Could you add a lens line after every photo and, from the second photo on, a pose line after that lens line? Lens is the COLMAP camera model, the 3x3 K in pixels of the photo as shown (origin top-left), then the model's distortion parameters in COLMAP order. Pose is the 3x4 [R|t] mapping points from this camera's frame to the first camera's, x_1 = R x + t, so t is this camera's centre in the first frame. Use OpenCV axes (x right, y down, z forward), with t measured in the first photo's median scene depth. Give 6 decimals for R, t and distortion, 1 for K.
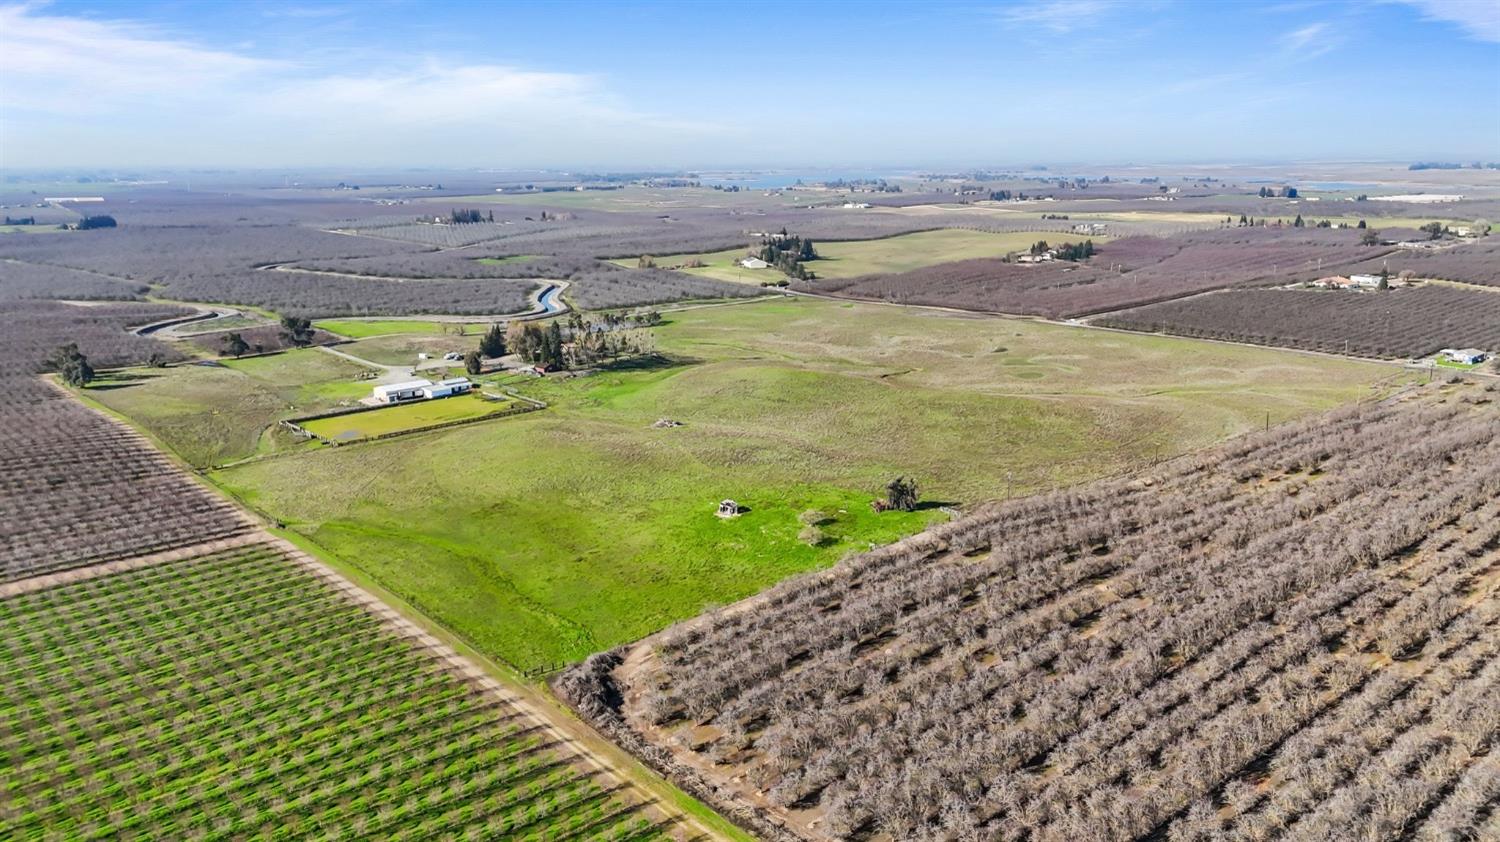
lens RADIAL K [[1219.7, 0, 750.0], [0, 1219.7, 421.0], [0, 0, 1]] dist [0.104944, -0.124652]
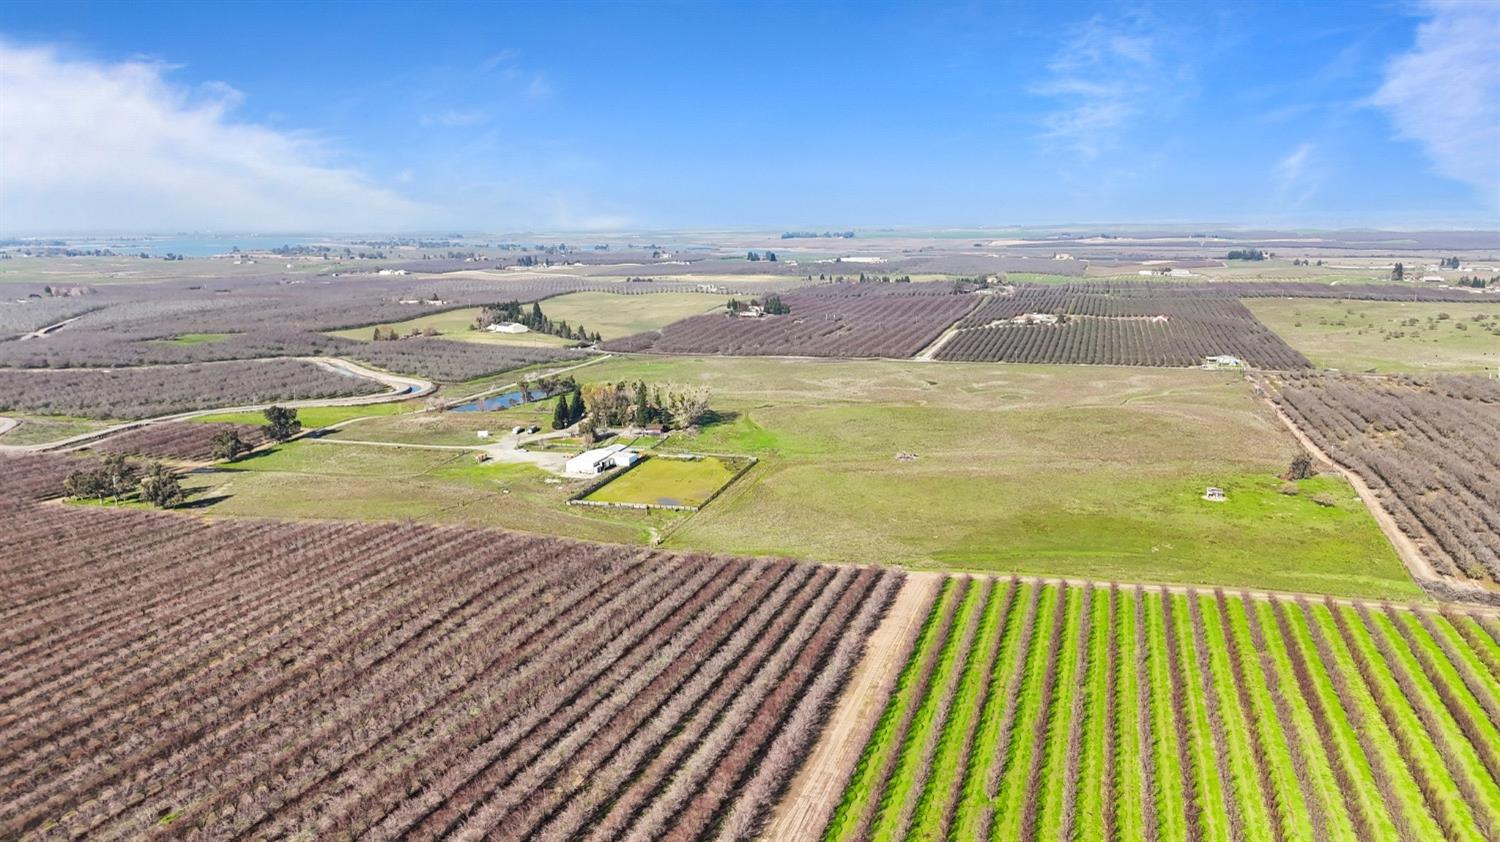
lens RADIAL K [[1219.7, 0, 750.0], [0, 1219.7, 421.0], [0, 0, 1]] dist [0.104944, -0.124652]
pose [[0.826336, -0.089683, 0.555991, -0.447461], [0.119335, 0.992704, -0.017233, -0.015662], [-0.550389, 0.080590, 0.831010, 0.078674]]
